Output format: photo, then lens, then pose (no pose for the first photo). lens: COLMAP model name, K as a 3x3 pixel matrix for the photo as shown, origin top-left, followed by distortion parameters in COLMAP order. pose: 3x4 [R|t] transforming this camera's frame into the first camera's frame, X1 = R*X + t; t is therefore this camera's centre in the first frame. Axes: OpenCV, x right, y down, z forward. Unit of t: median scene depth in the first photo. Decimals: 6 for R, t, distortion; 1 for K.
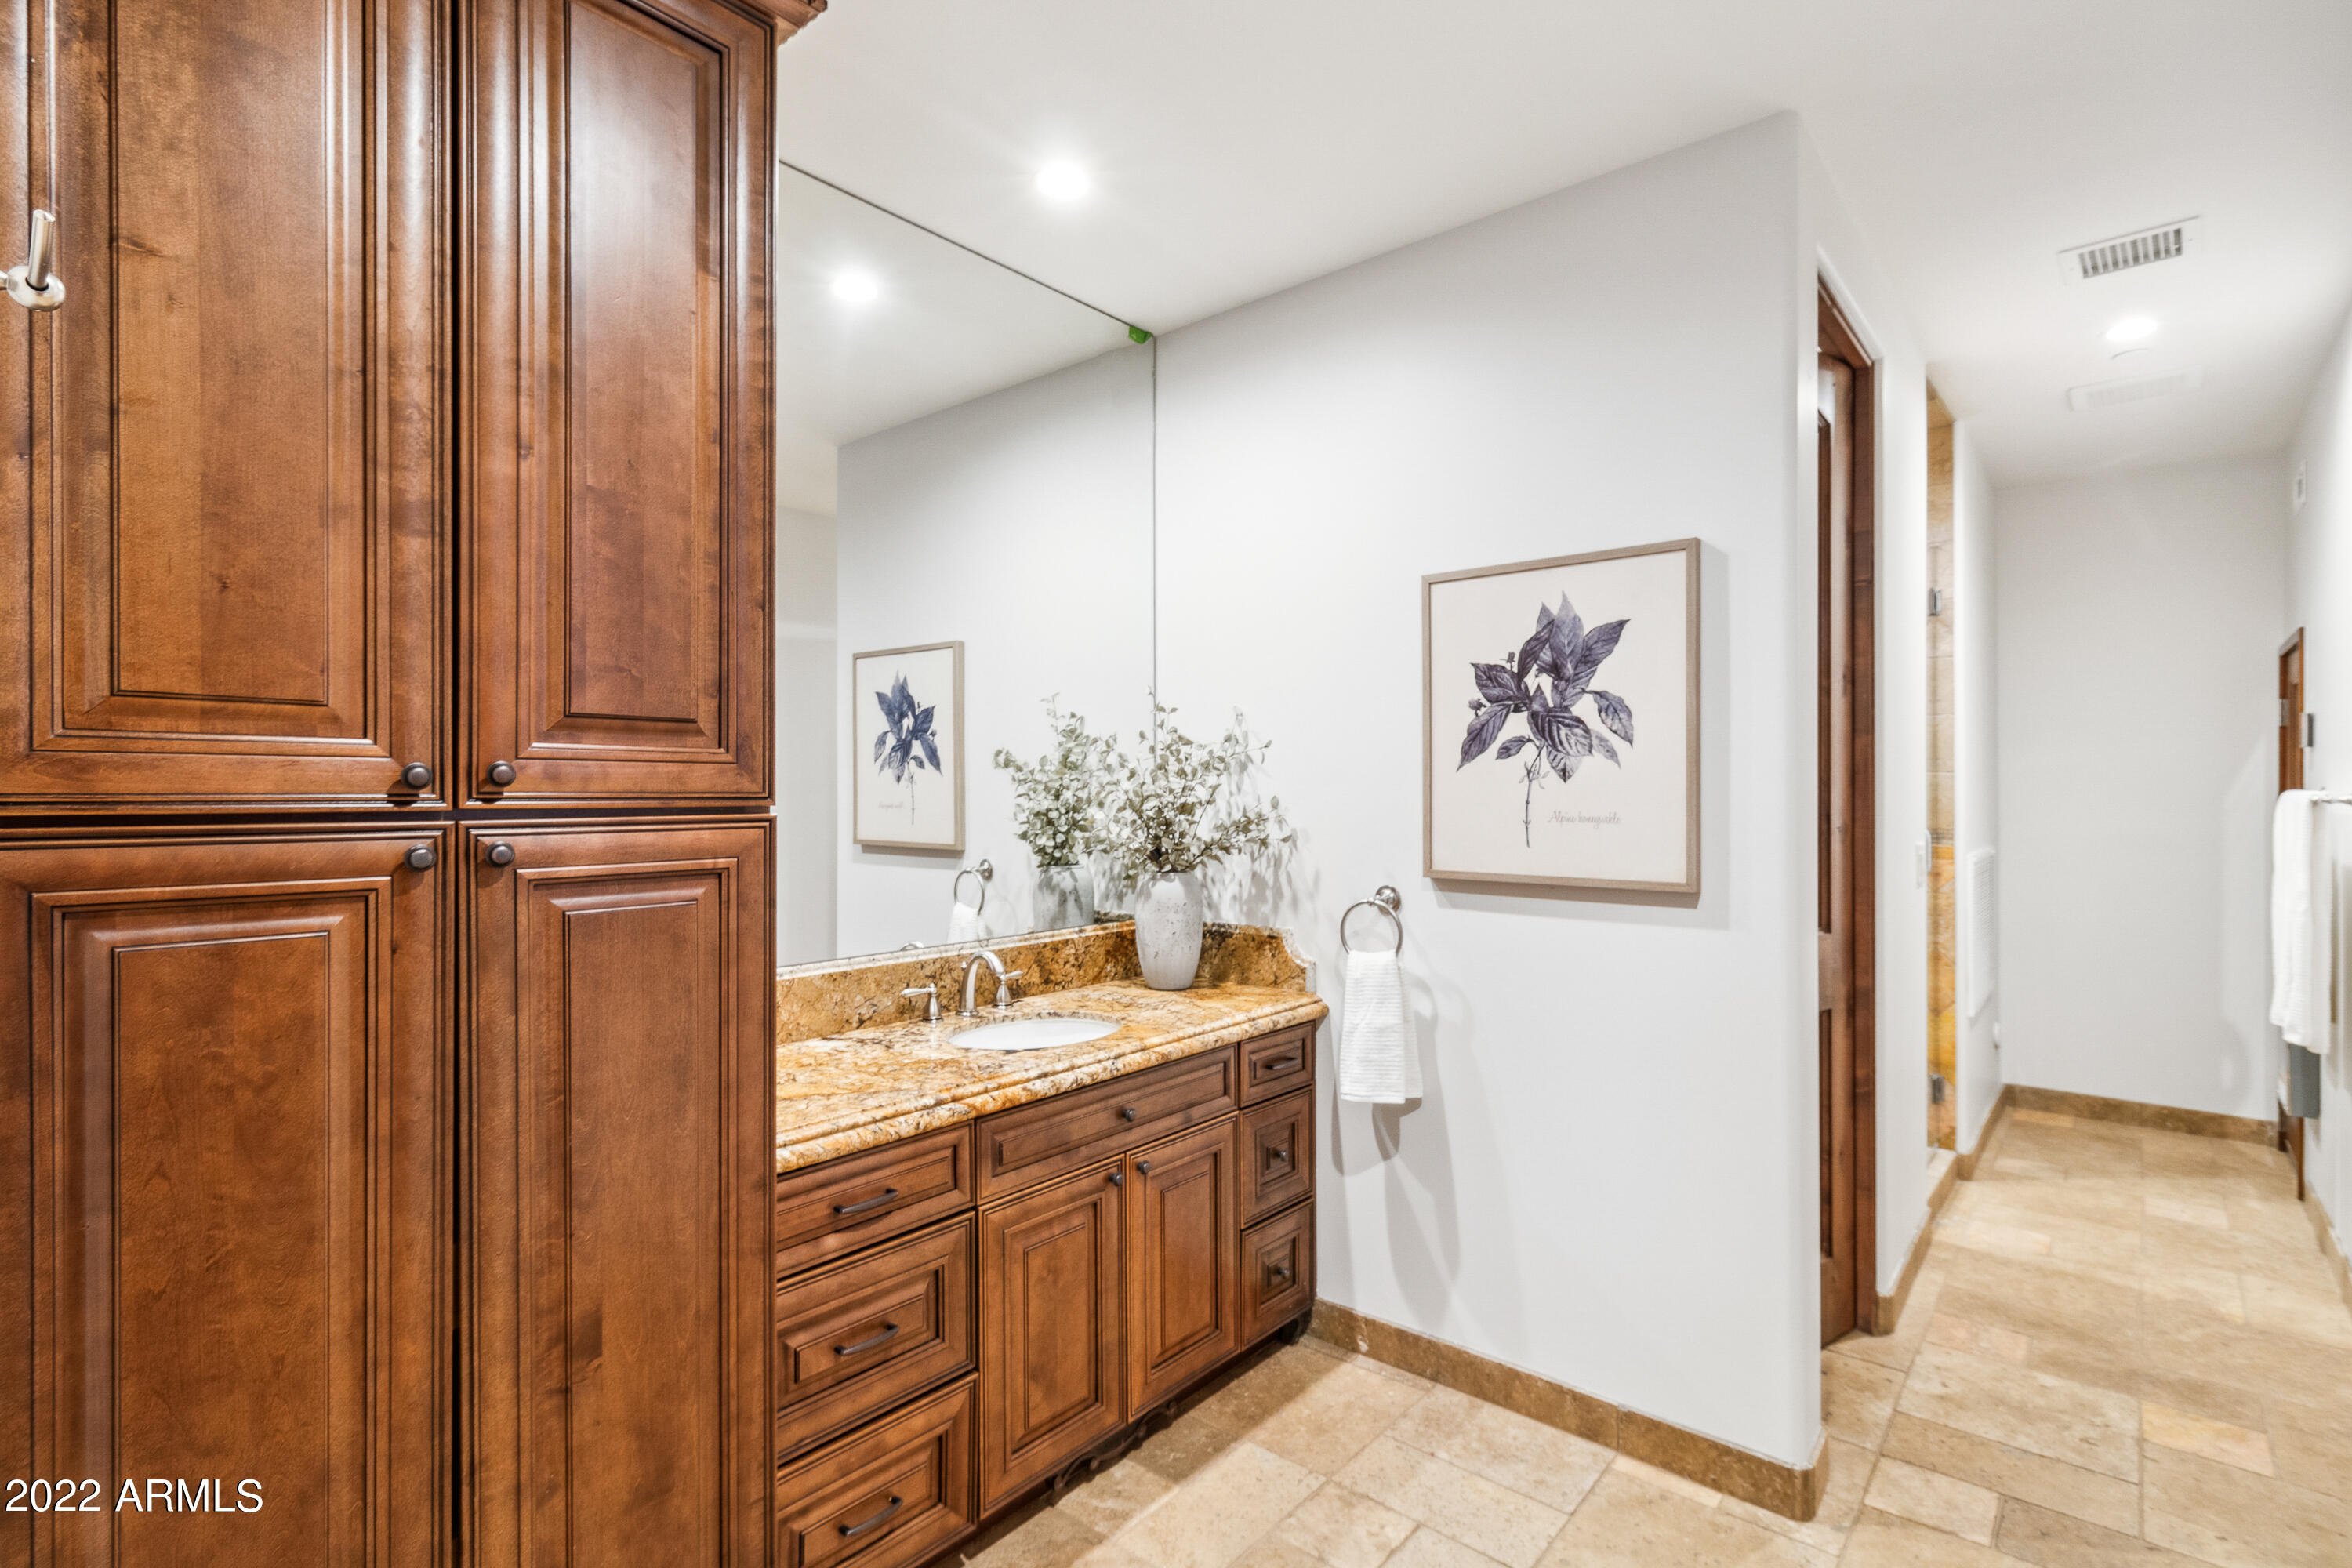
lens RADIAL K [[1113.3, 0, 1174.7], [0, 1113.3, 791.2], [0, 0, 1]] dist [0.000777, 0.000075]
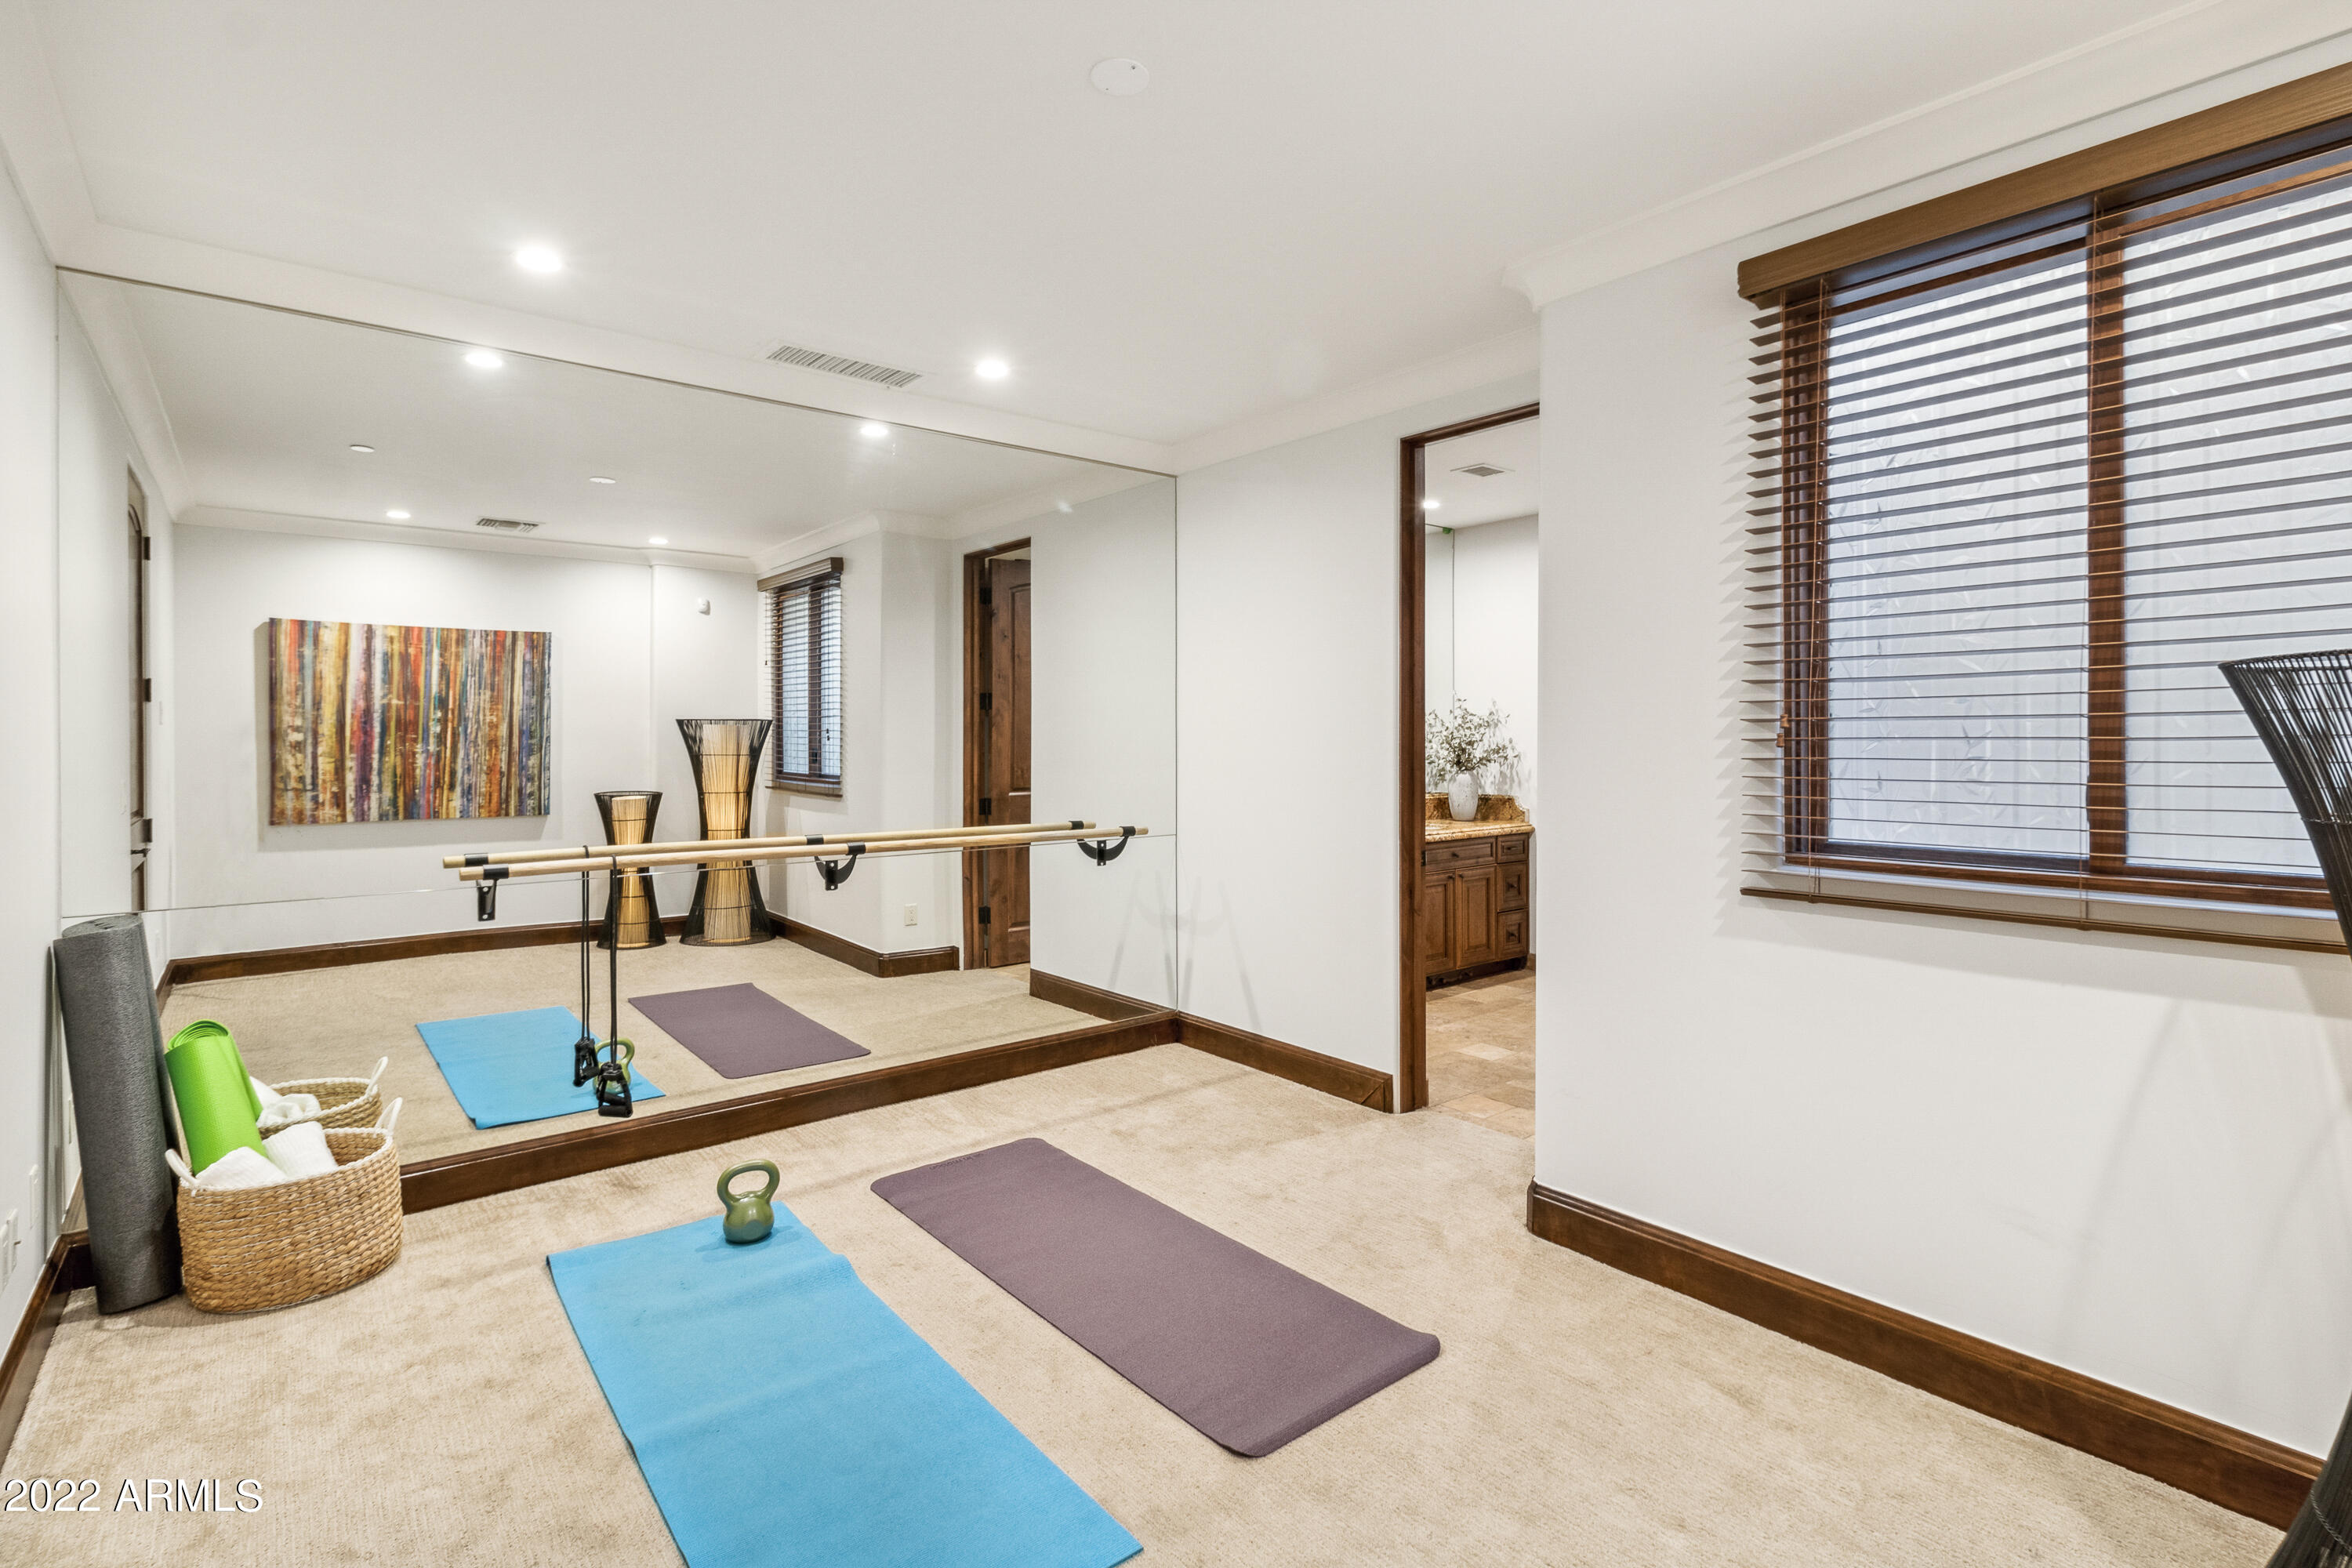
lens RADIAL K [[1113.3, 0, 1209.3], [0, 1113.3, 726.6], [0, 0, 1]] dist [0.000777, 0.000075]
pose [[0.985715, -0.002928, -0.168397, -0.138467], [0.002719, 0.999995, -0.001476, -0.017047], [0.168400, 0.000997, 0.985718, -1.393359]]
